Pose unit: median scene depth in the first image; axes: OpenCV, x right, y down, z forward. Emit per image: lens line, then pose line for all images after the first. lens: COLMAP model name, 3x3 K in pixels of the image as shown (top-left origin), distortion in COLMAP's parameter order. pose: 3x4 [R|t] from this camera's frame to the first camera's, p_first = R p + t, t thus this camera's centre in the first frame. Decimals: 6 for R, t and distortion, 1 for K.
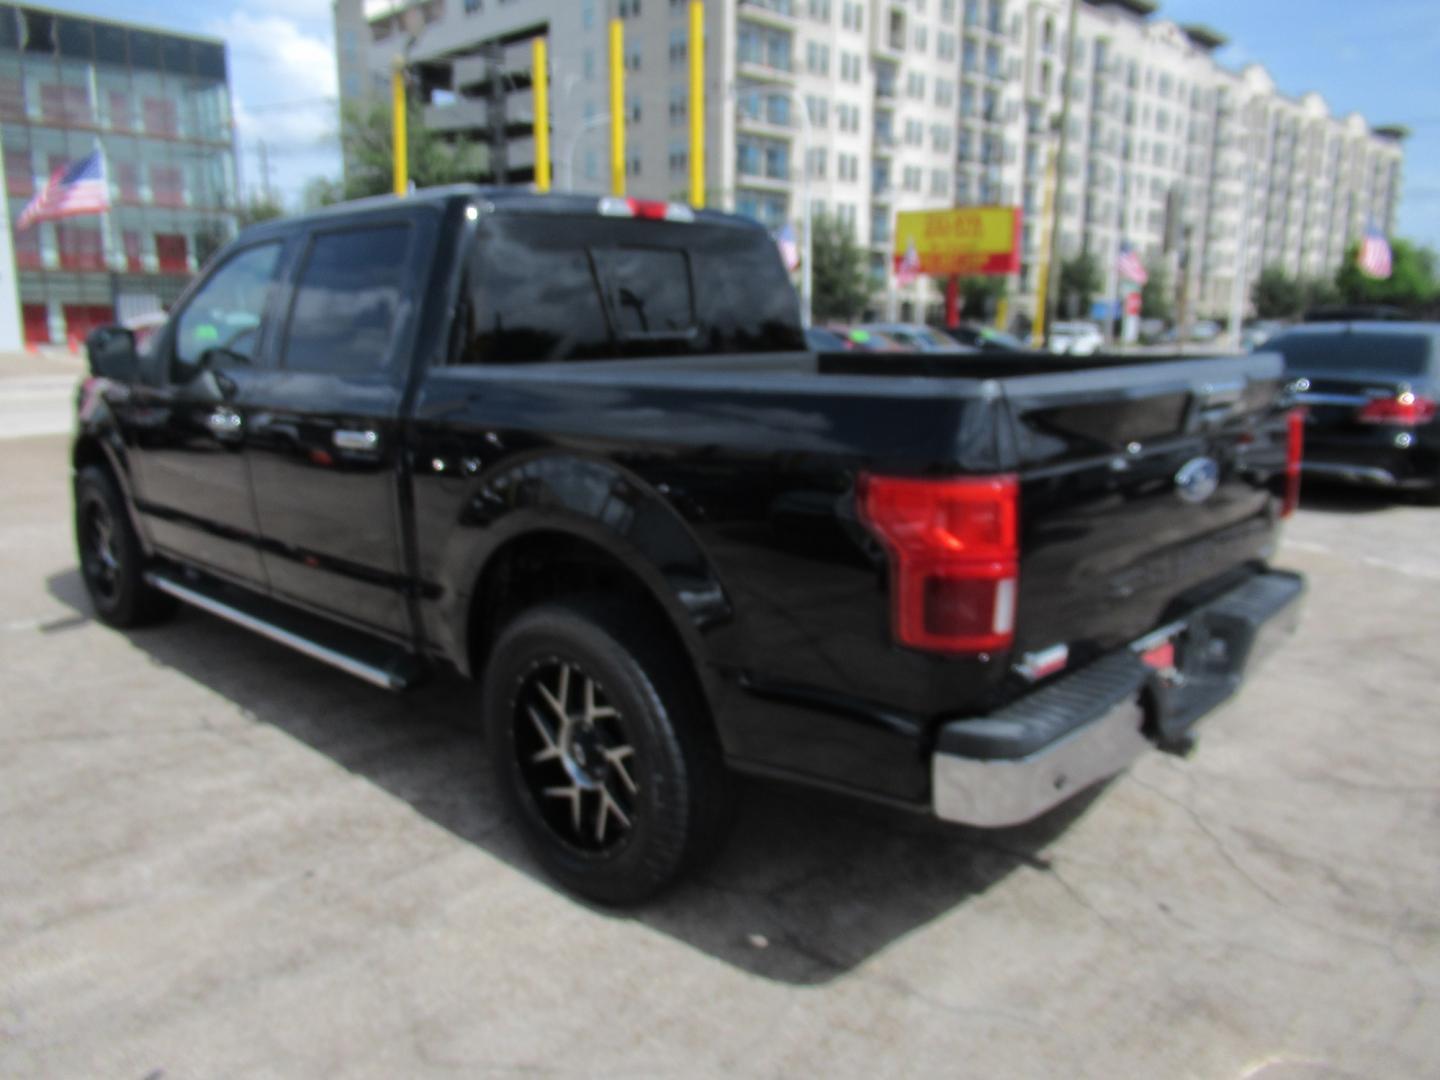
lens RADIAL K [[1066.9, 0, 716.4], [0, 1066.9, 541.7], [0, 0, 1]] dist [0.001106, 0.002382]
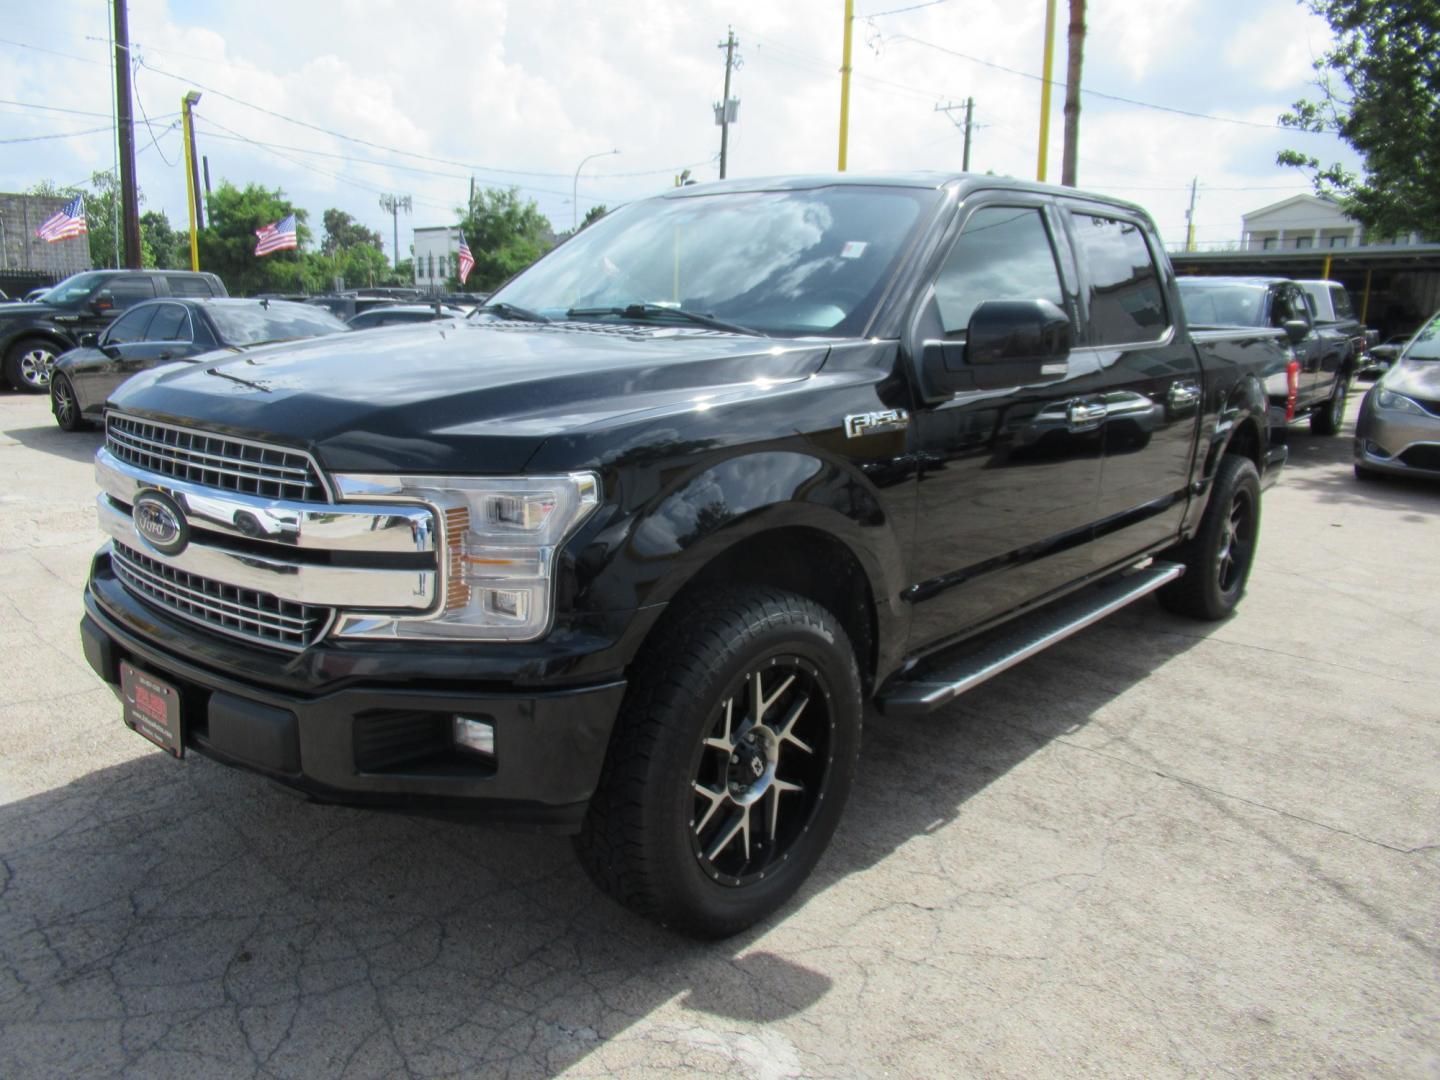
lens RADIAL K [[1066.9, 0, 716.4], [0, 1066.9, 533.9], [0, 0, 1]] dist [0.001106, 0.002382]
pose [[-0.055181, -0.203850, 0.977446, -1.391892], [0.184099, 0.960076, 0.210621, -0.268373], [-0.981357, 0.191570, -0.015449, 1.391289]]
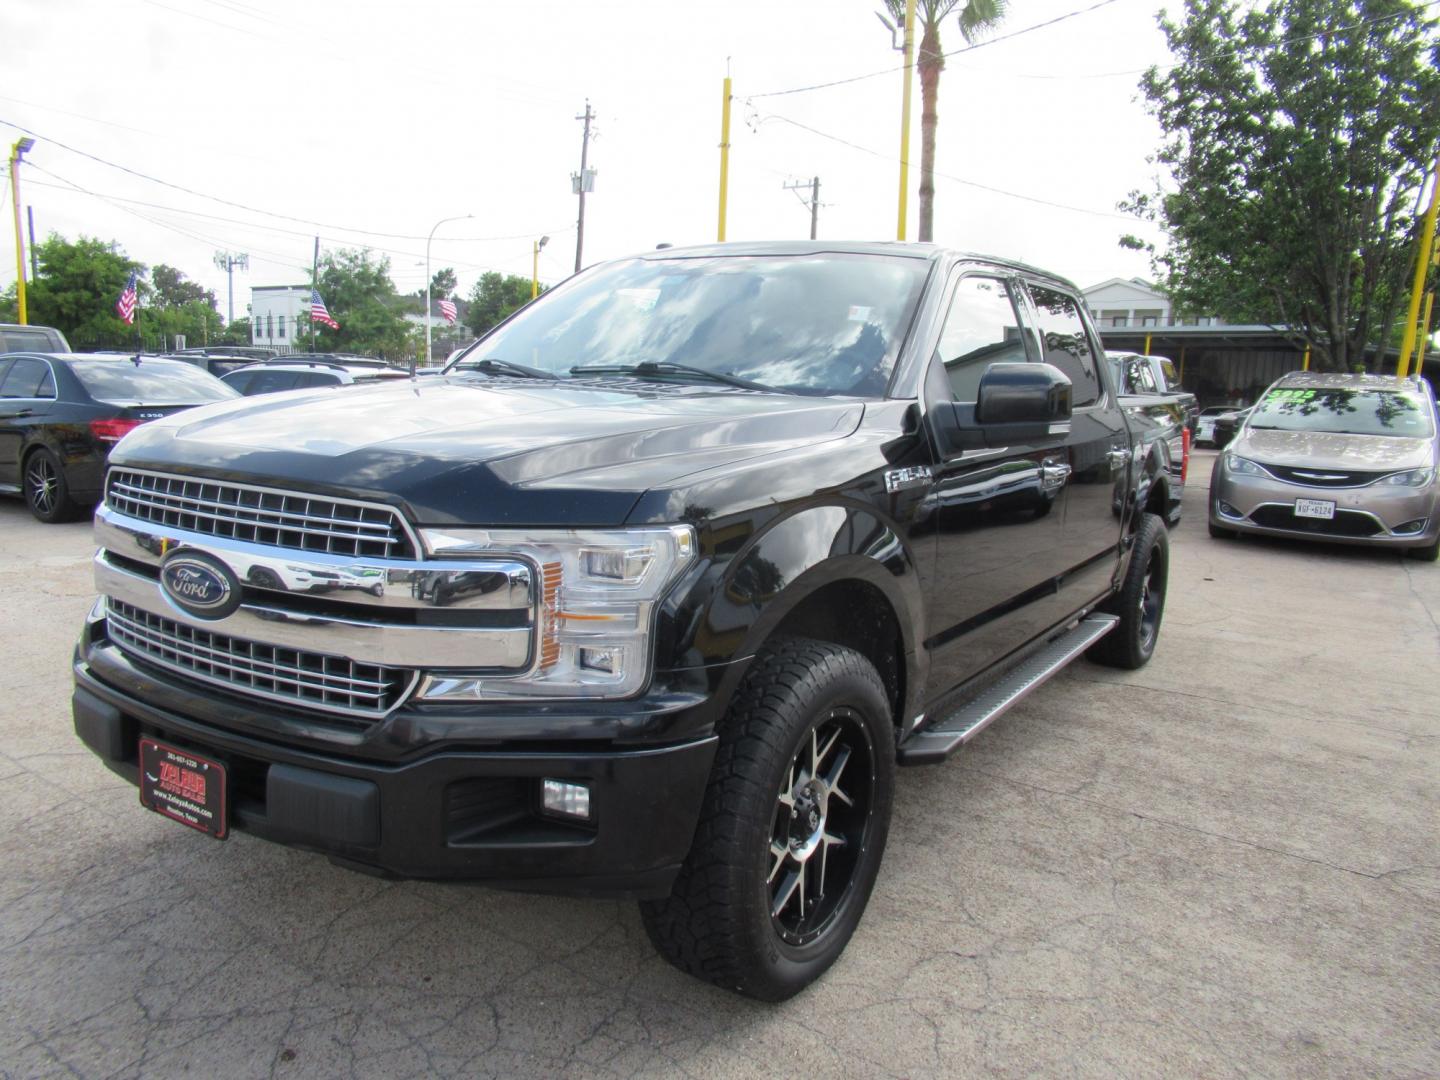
lens RADIAL K [[1066.9, 0, 717.6], [0, 1066.9, 536.4], [0, 0, 1]] dist [0.001106, 0.002382]
pose [[-0.194665, -0.145876, 0.969962, -1.378769], [0.167653, 0.969379, 0.179435, -0.284729], [-0.966436, 0.197546, -0.164248, 1.513503]]
